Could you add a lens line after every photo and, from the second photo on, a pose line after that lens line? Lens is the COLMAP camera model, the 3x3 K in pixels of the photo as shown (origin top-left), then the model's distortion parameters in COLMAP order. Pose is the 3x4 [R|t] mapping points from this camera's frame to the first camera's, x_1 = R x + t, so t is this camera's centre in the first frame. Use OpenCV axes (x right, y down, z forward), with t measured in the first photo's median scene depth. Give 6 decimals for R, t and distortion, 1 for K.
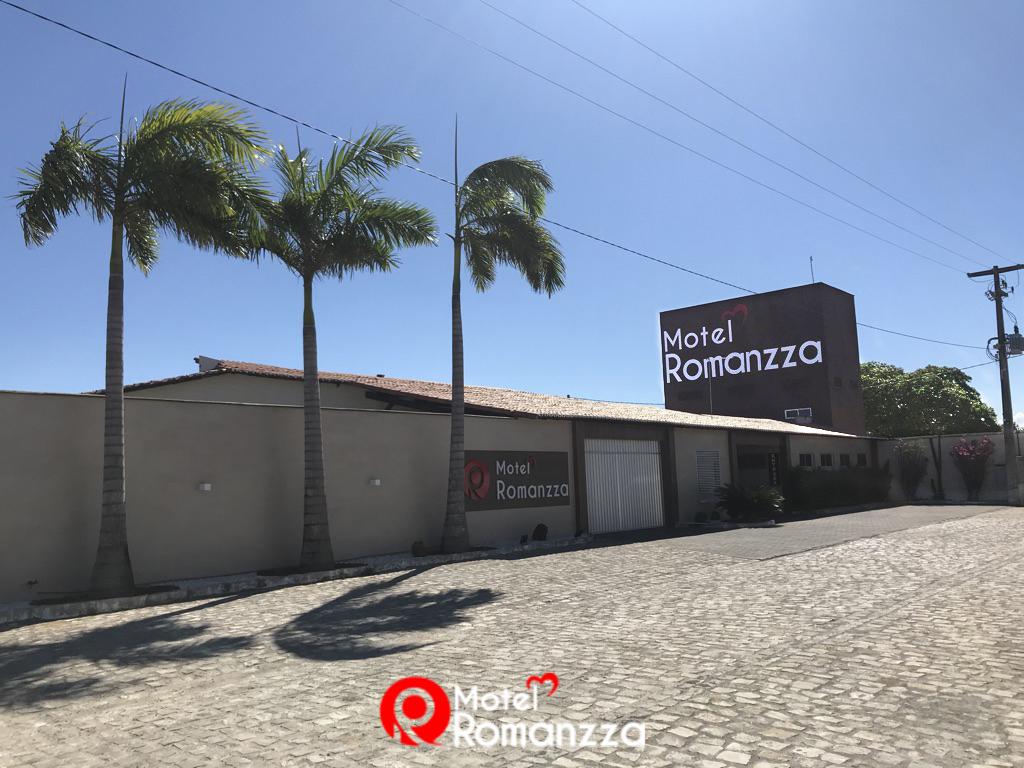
lens RADIAL K [[818.5, 0, 512.0], [0, 818.5, 384.0], [0, 0, 1]] dist [0.005150, 0.007712]
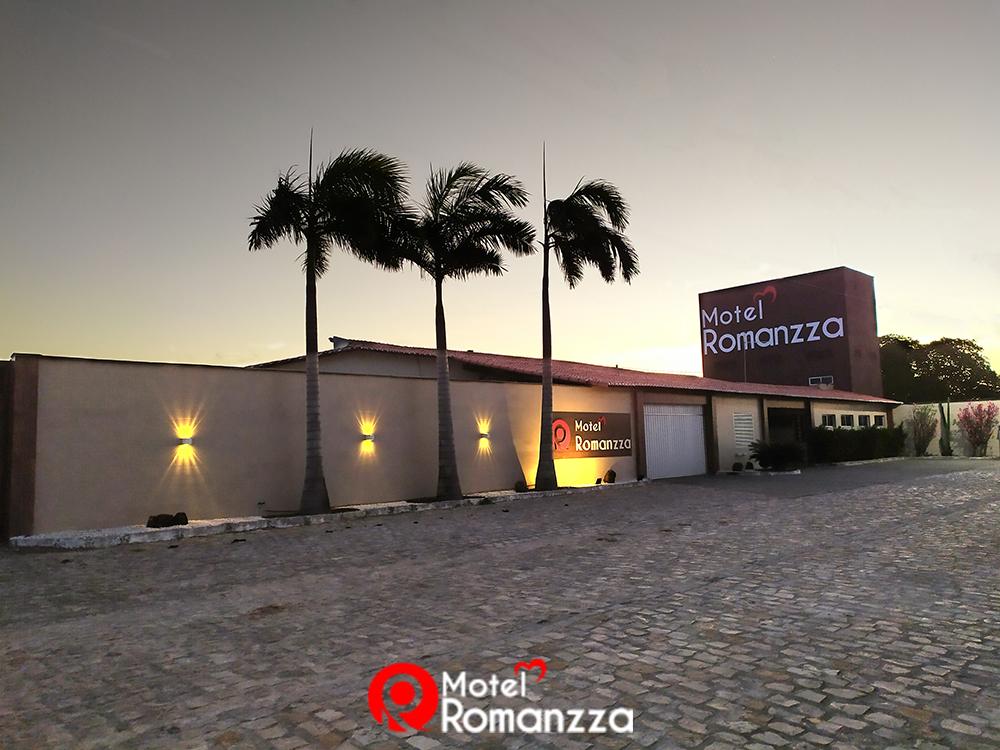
lens RADIAL K [[737.0, 0, 500.0], [0, 737.0, 375.0], [0, 0, 1]] dist [0.036045, -0.001241]
pose [[0.997473, -0.000152, -0.071052, -0.038810], [0.002343, 0.999524, 0.030751, -0.007617], [0.071013, -0.030839, 0.996999, -0.104760]]
